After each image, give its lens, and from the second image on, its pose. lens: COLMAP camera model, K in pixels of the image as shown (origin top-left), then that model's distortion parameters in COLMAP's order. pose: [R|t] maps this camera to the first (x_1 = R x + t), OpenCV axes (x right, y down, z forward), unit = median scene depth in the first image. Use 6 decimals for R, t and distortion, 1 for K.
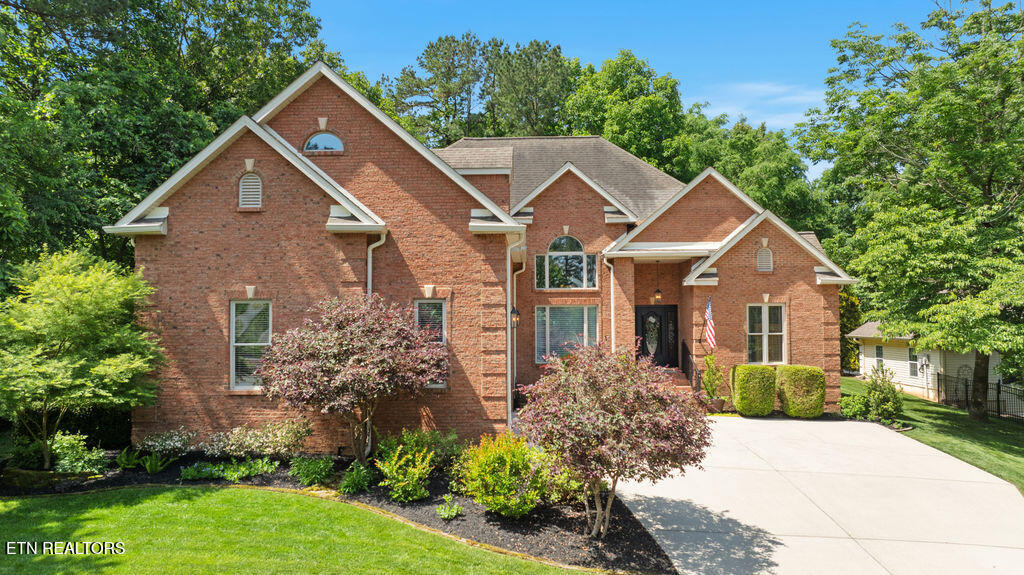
lens RADIAL K [[731.7, 0, 512.0], [0, 731.7, 287.5], [0, 0, 1]] dist [-0.021911, -0.000897]
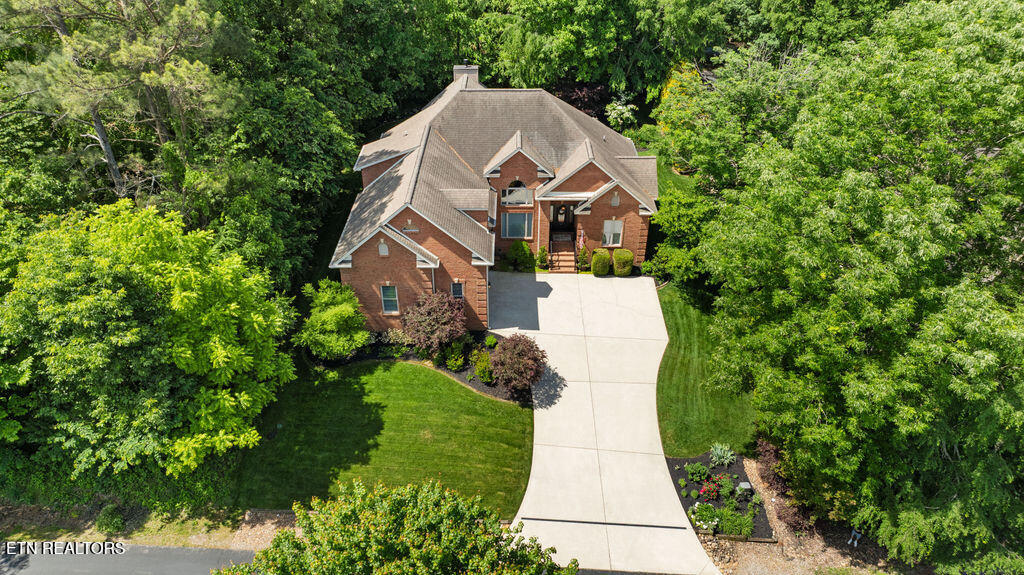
lens RADIAL K [[731.7, 0, 512.0], [0, 731.7, 287.5], [0, 0, 1]] dist [-0.021911, -0.000897]
pose [[0.999744, -0.003249, 0.022374, 0.017280], [-0.010547, 0.808320, 0.588649, -1.032277], [-0.019998, -0.588734, 0.808079, -0.761200]]
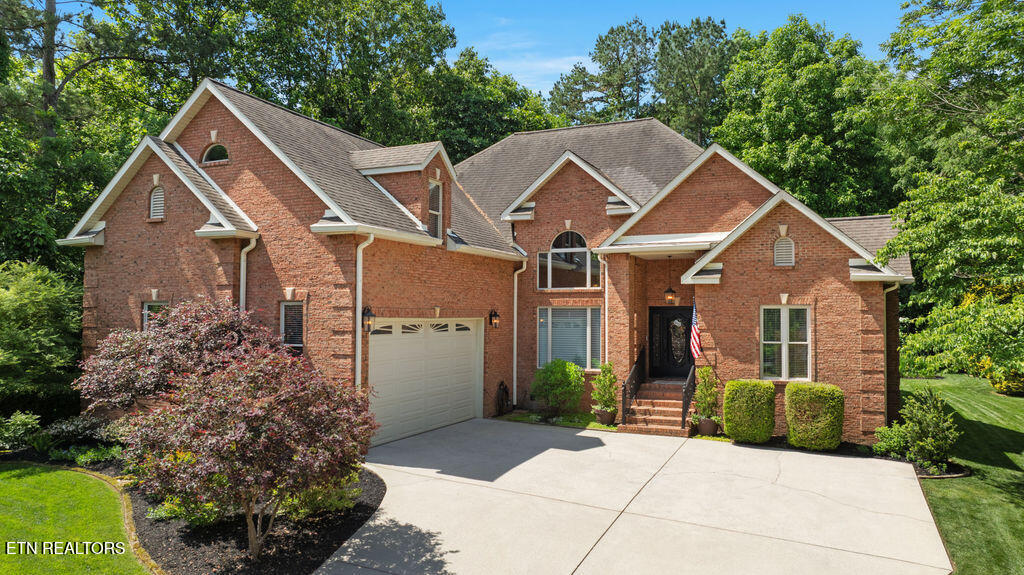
lens RADIAL K [[731.7, 0, 512.0], [0, 731.7, 287.5], [0, 0, 1]] dist [-0.021911, -0.000897]
pose [[0.922343, -0.006637, -0.386315, 0.383884], [0.007630, 0.999970, 0.001038, -0.001342], [0.386296, -0.003905, 0.922367, 0.132421]]
